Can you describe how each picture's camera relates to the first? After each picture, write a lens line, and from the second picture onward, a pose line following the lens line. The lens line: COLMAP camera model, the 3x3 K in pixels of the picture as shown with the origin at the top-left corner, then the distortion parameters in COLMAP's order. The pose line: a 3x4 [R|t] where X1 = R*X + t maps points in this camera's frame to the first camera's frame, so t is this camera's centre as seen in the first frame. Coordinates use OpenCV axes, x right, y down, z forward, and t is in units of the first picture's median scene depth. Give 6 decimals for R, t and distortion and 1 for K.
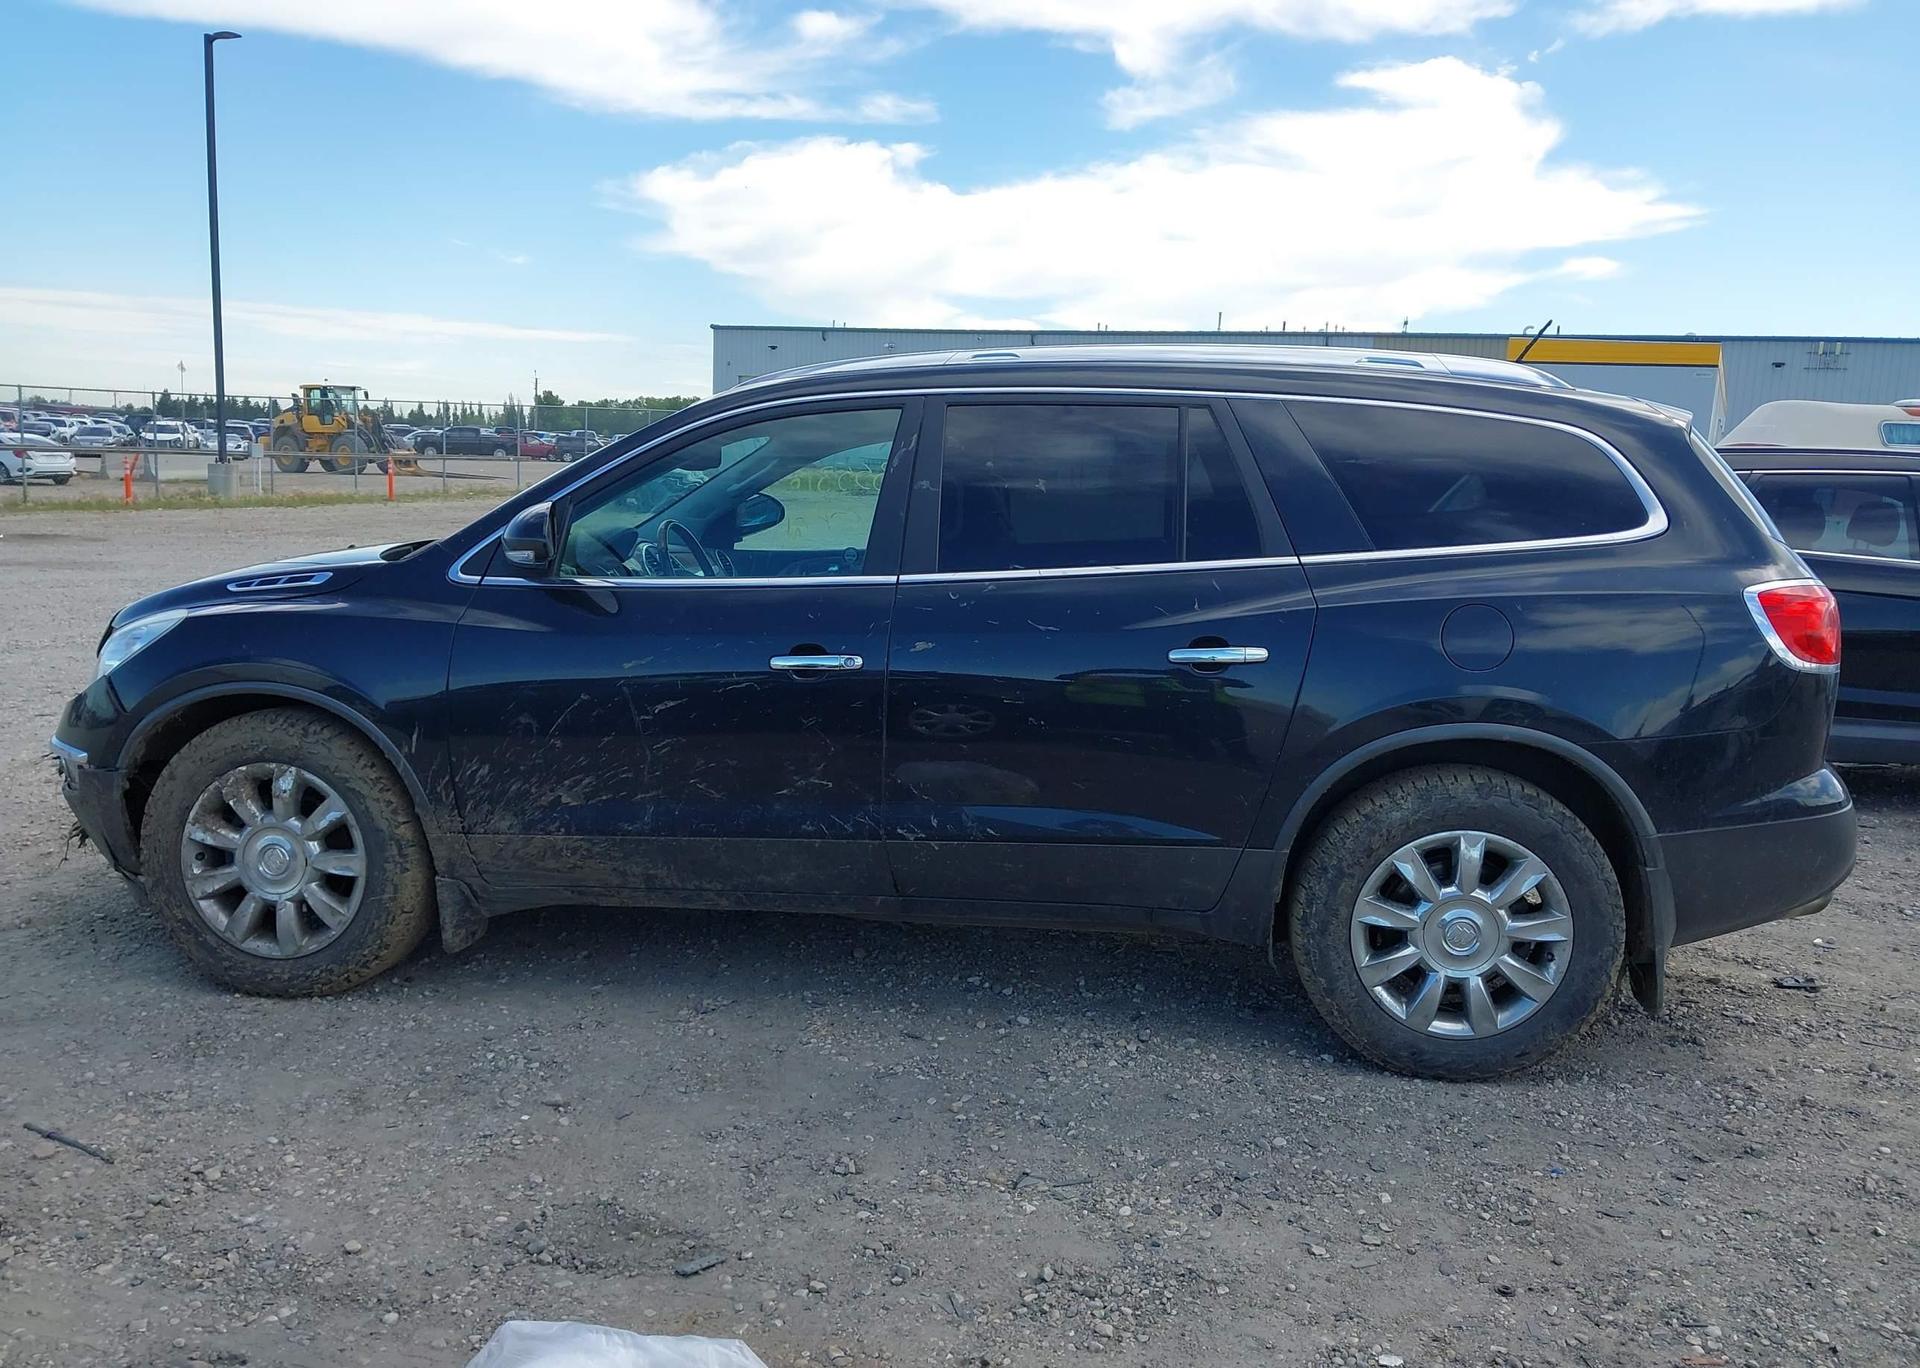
lens RADIAL K [[1499.8, 0, 987.2], [0, 1499.8, 646.2], [0, 0, 1]] dist [0.028784, -0.048284]
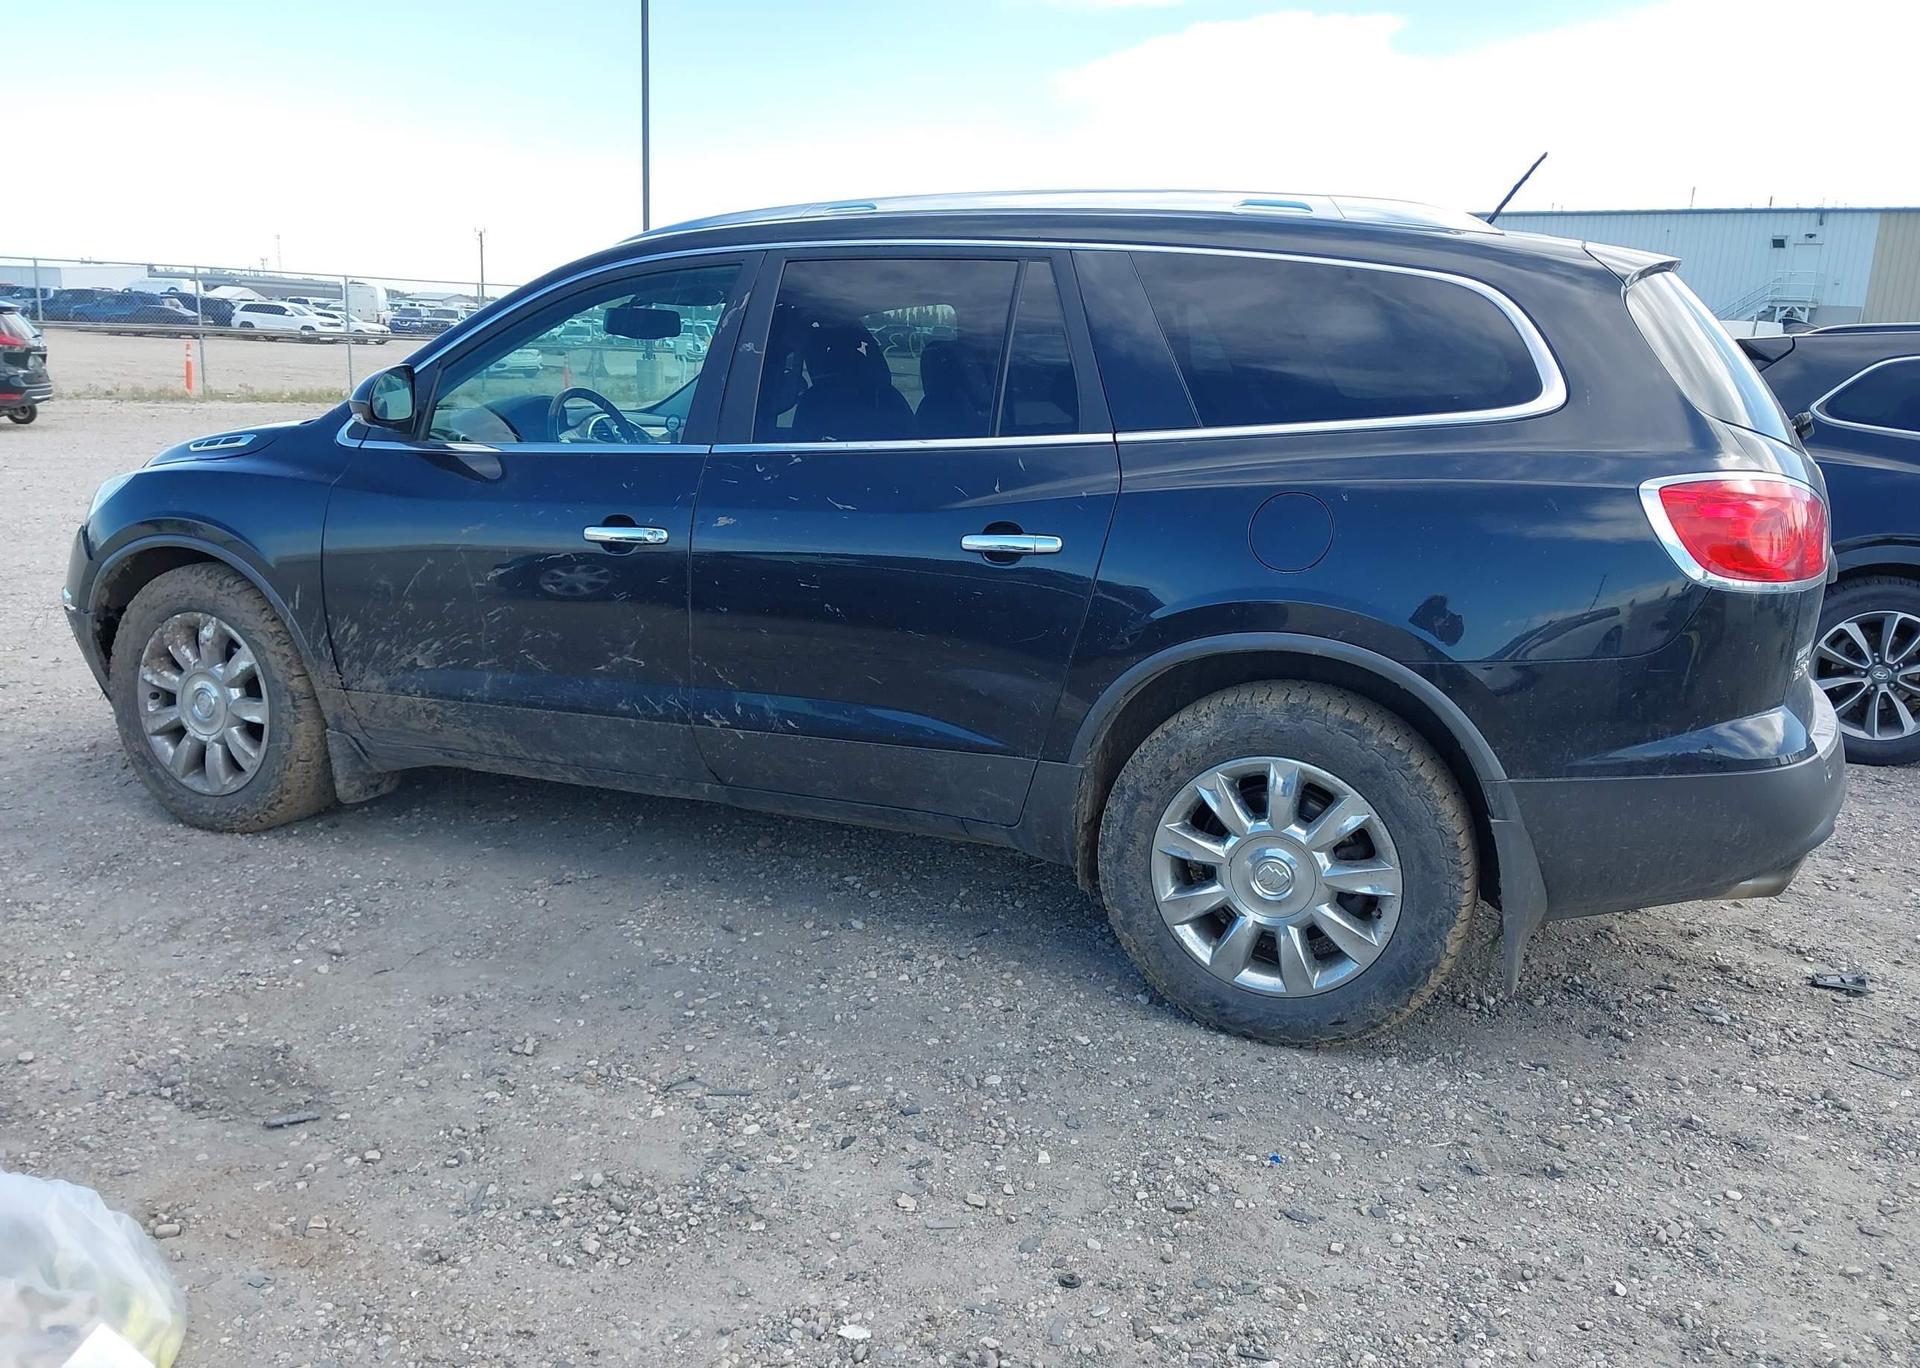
lens RADIAL K [[1499.8, 0, 1001.3], [0, 1499.8, 658.4], [0, 0, 1]] dist [0.028784, -0.048284]
pose [[0.960846, 0.057573, -0.271035, 0.379789], [-0.038155, 0.996349, 0.076380, 0.006805], [0.274443, -0.063048, 0.959534, 0.135343]]
